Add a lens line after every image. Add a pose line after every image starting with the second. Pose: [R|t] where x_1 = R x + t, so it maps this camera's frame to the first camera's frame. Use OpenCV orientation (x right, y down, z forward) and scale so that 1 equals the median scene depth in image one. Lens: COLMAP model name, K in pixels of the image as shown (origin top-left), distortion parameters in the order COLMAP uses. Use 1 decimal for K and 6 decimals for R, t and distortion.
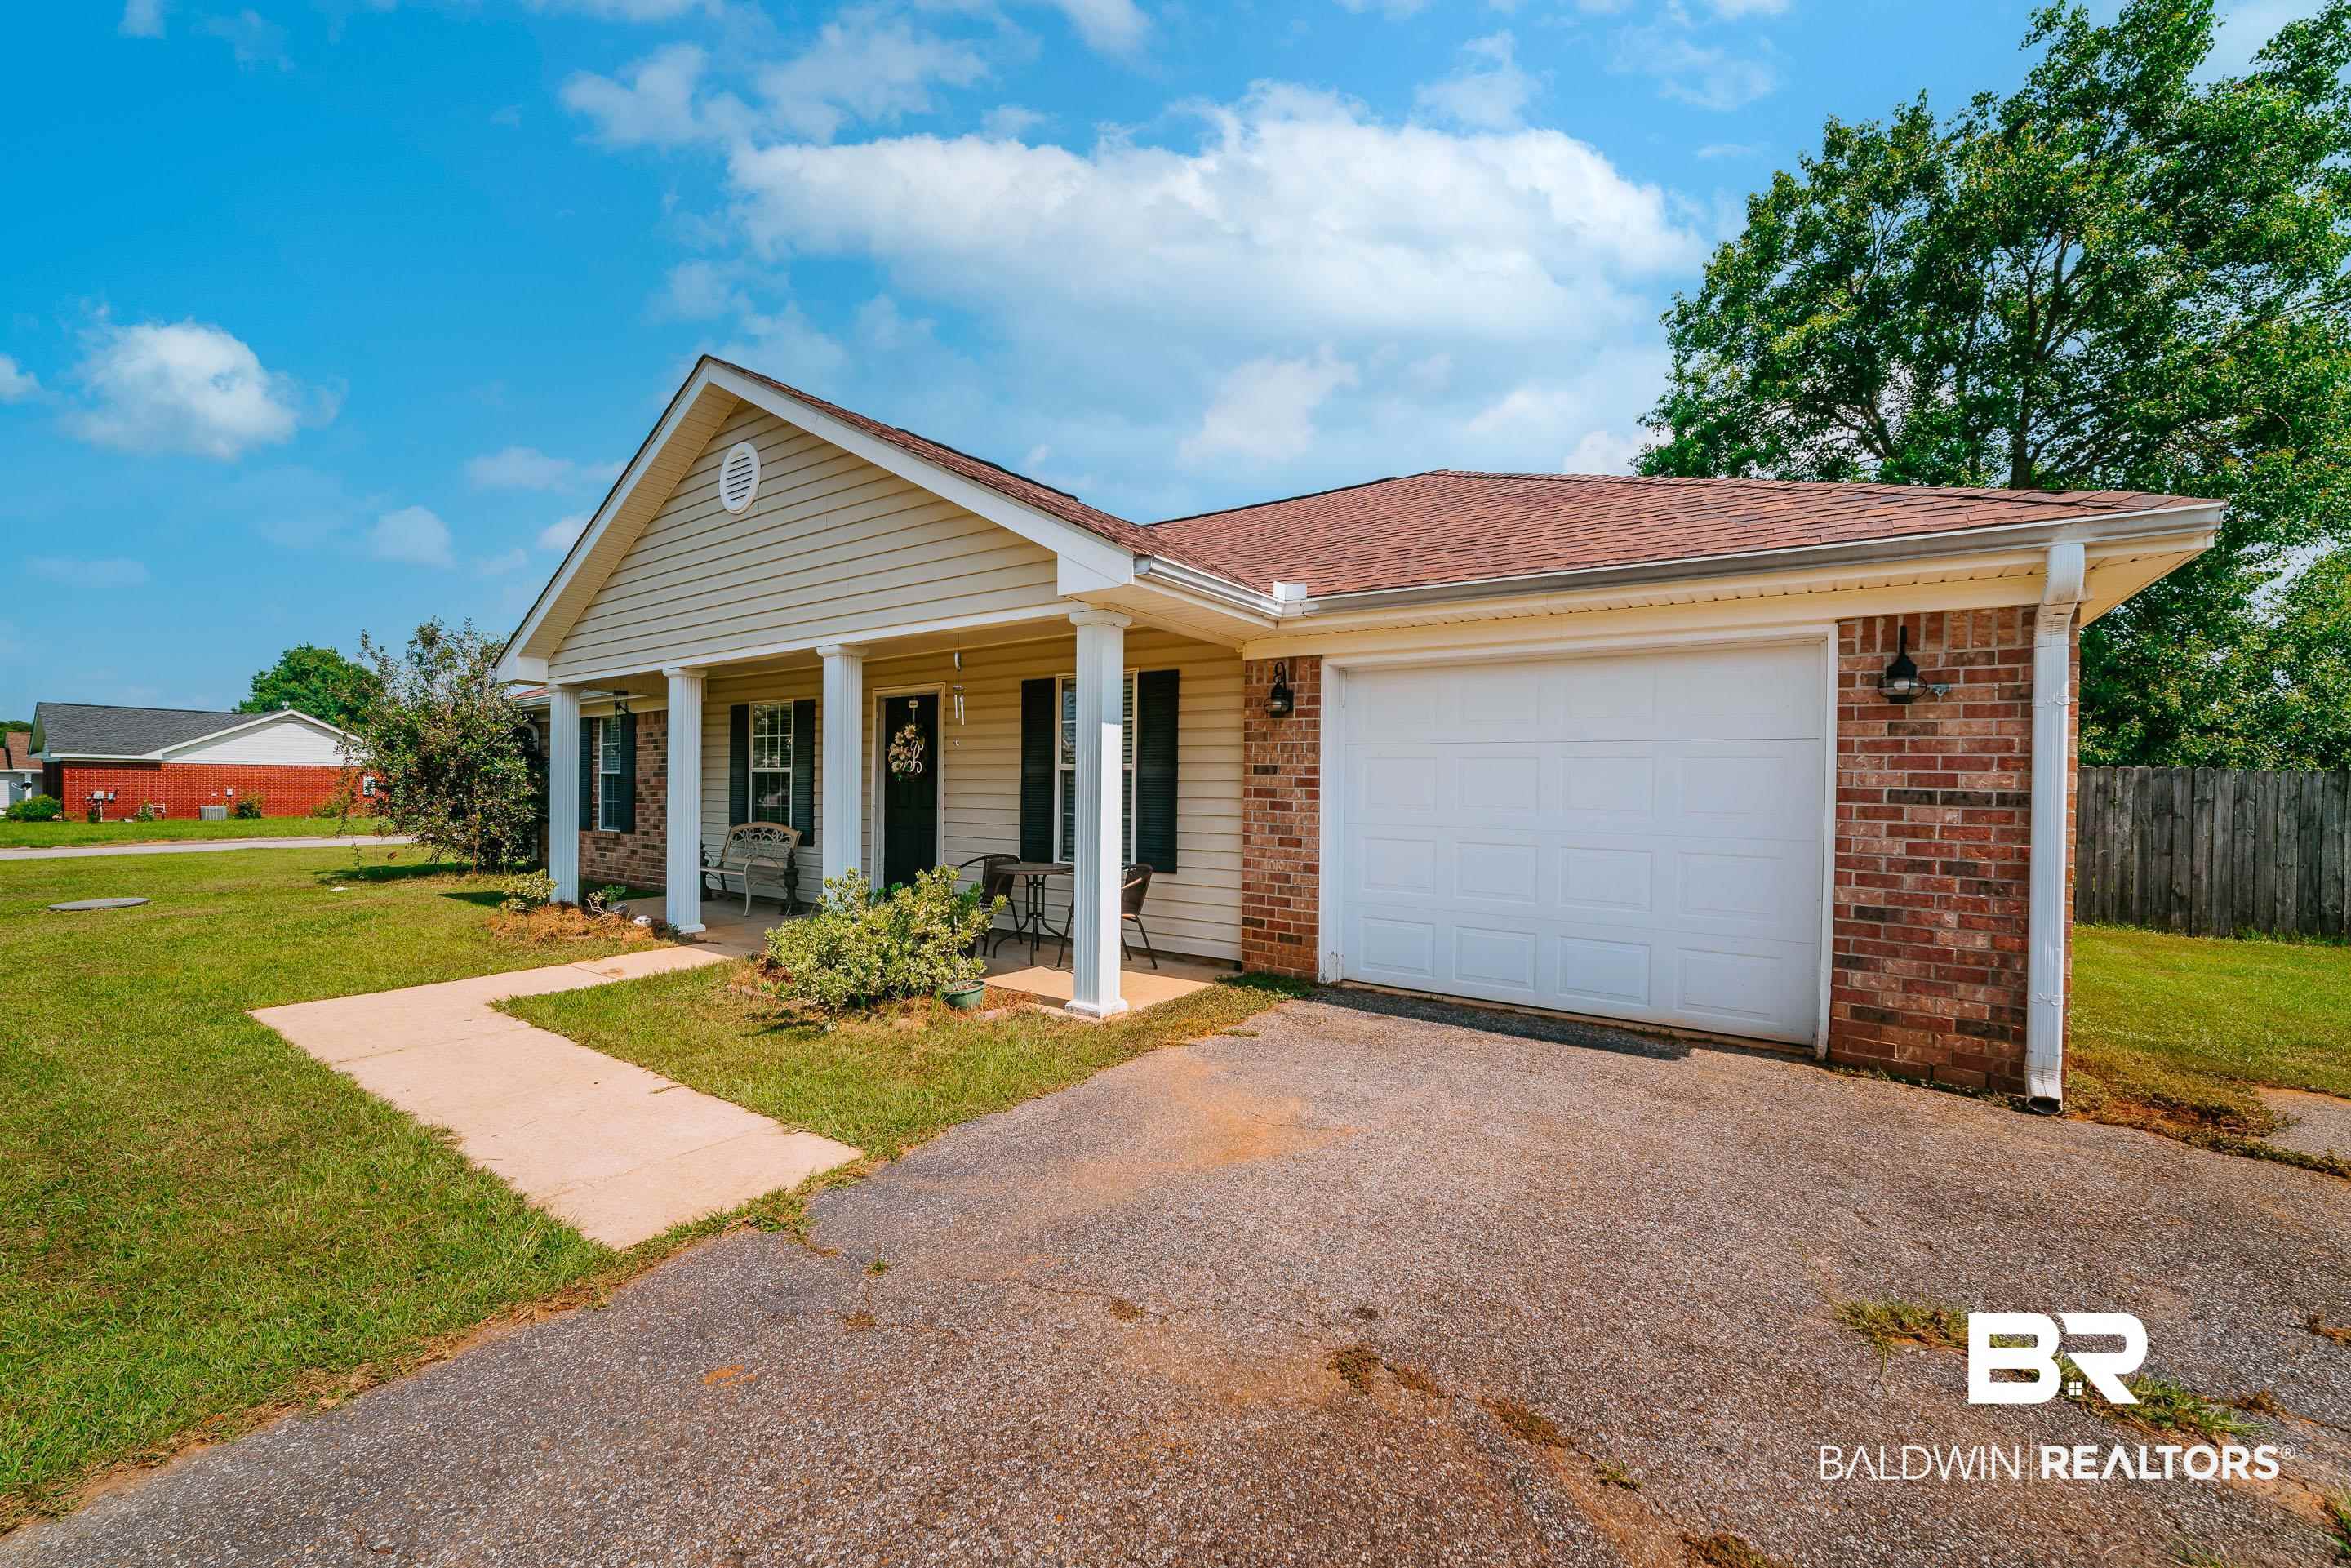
lens RADIAL K [[920.5, 0, 1171.1], [0, 920.5, 791.6], [0, 0, 1]] dist [-0.000552, 0.000014]
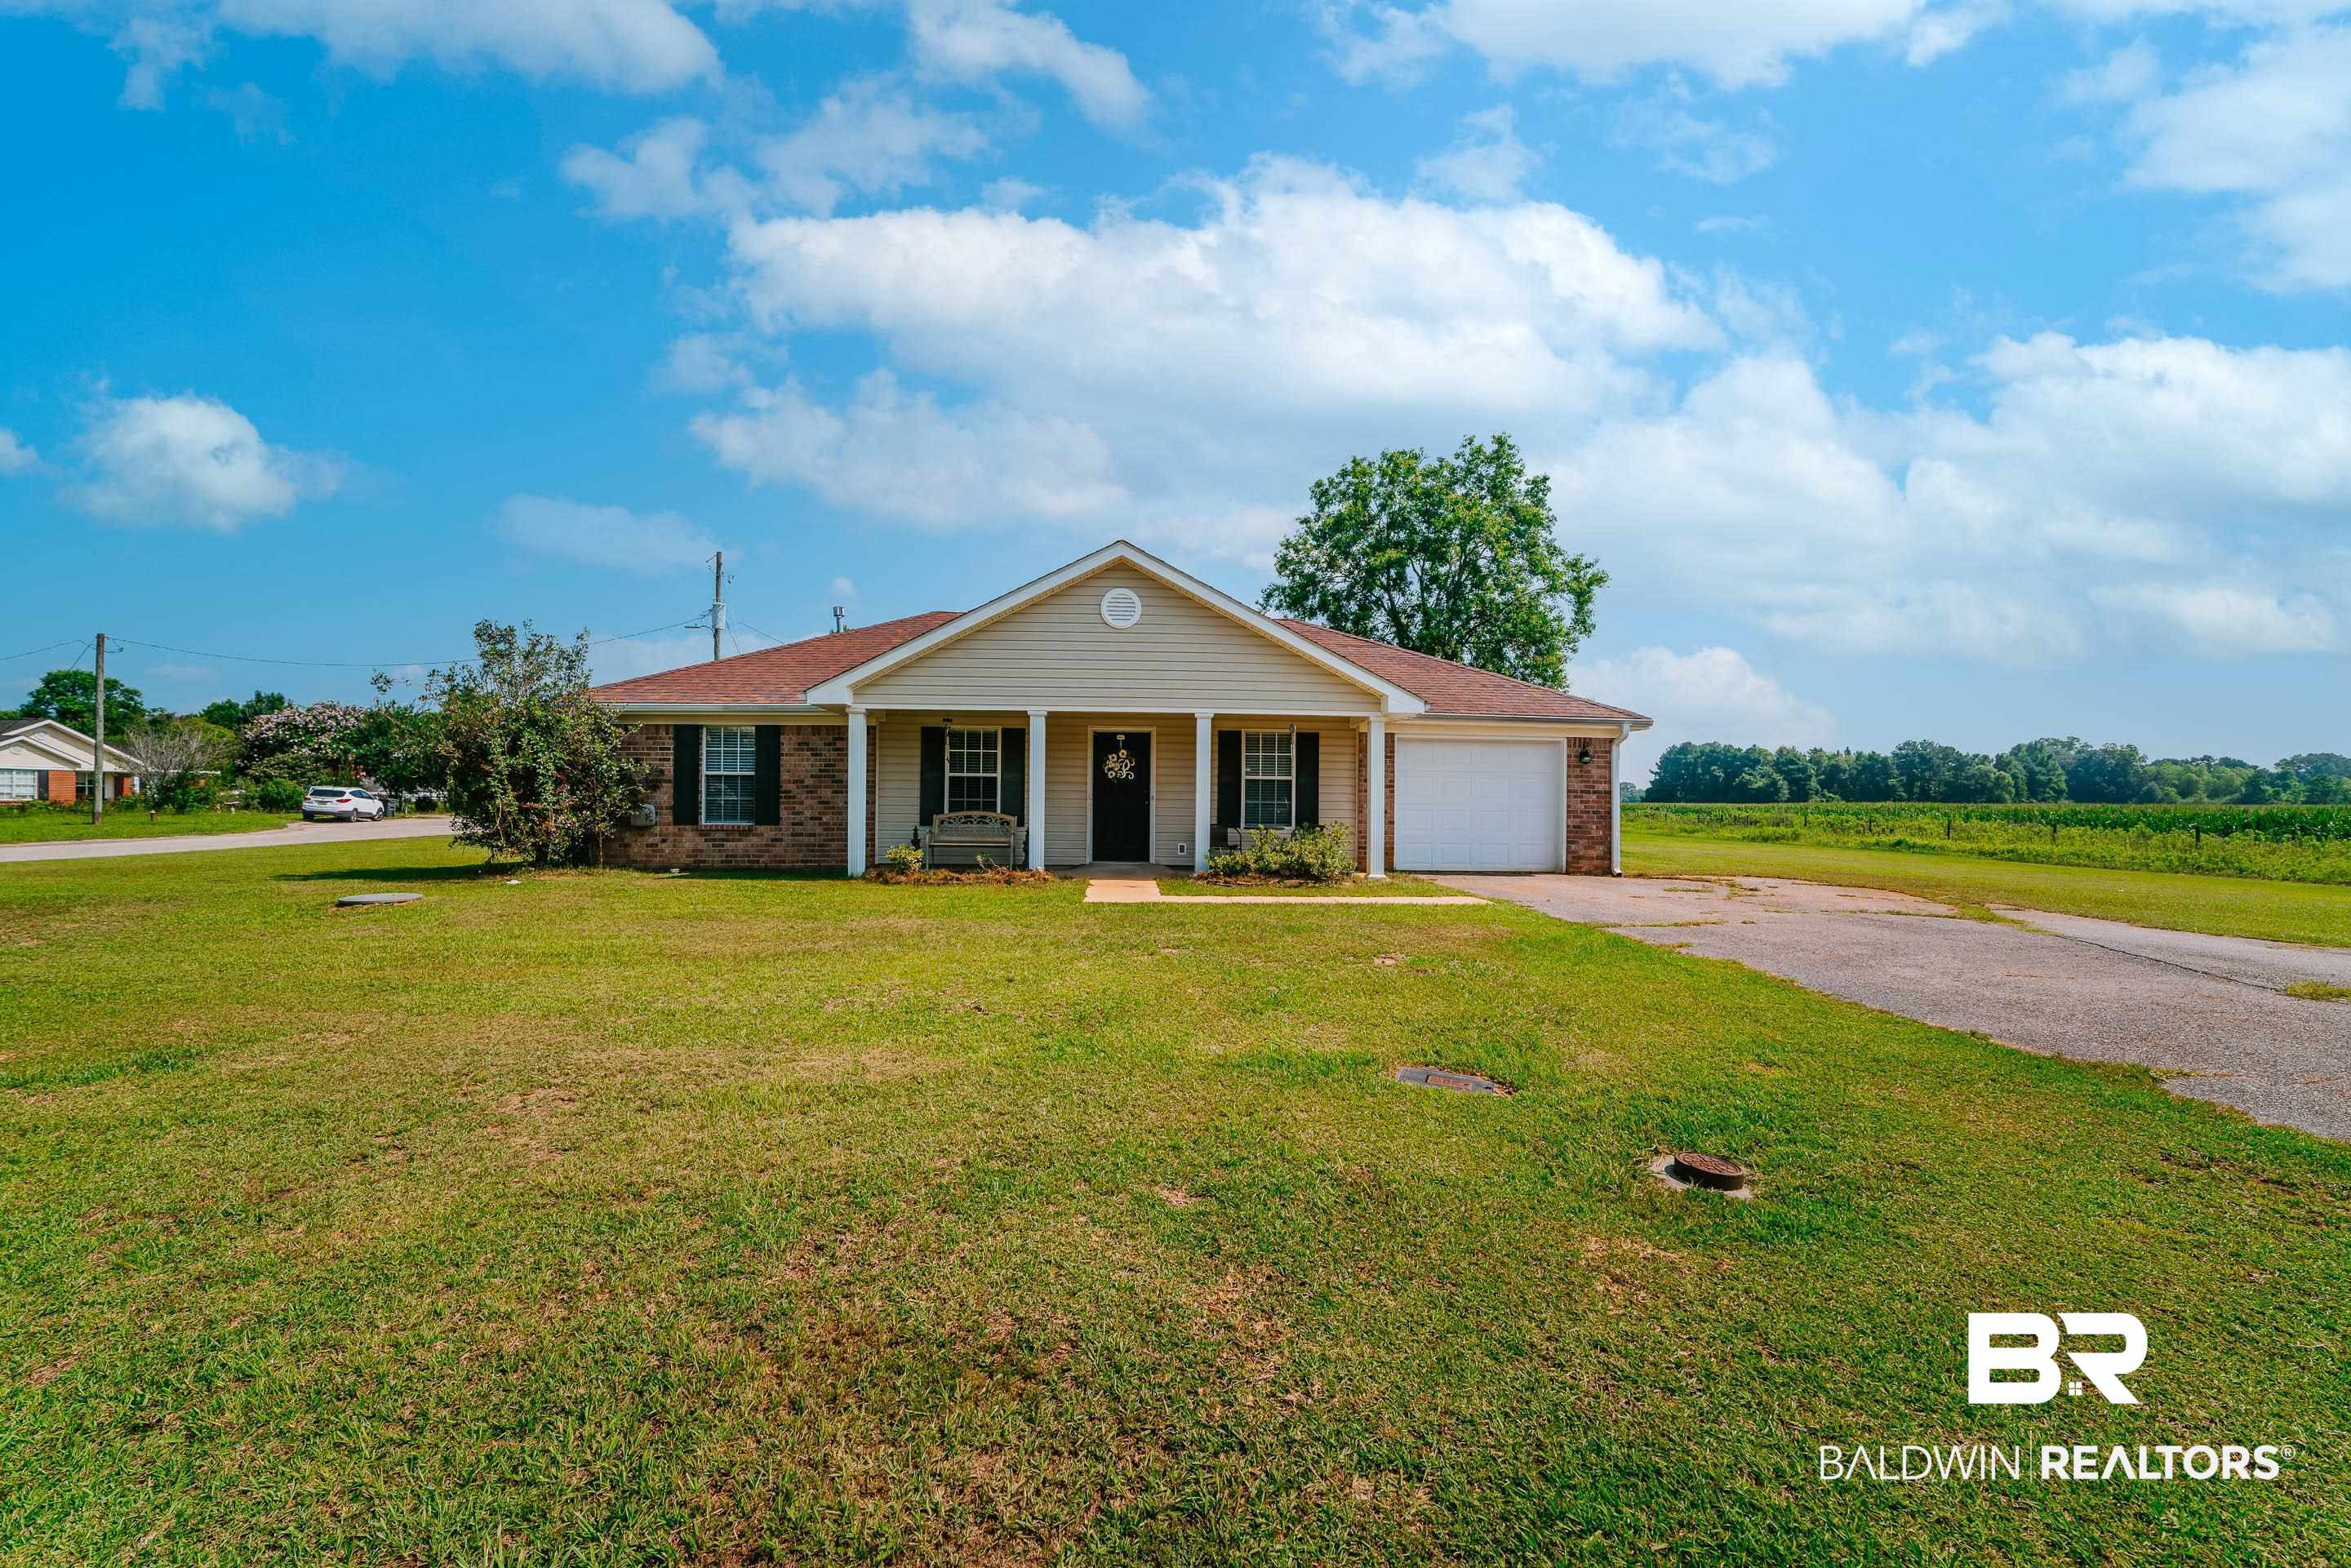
lens RADIAL K [[932.6, 0, 1175.5], [0, 932.6, 784.0], [0, 0, 1]] dist [0.001219, -0.004750]
pose [[0.783465, 0.011105, 0.621337, -1.515630], [-0.000027, 0.999841, -0.017837, 0.022755], [-0.621436, 0.013958, 0.783341, -0.455051]]
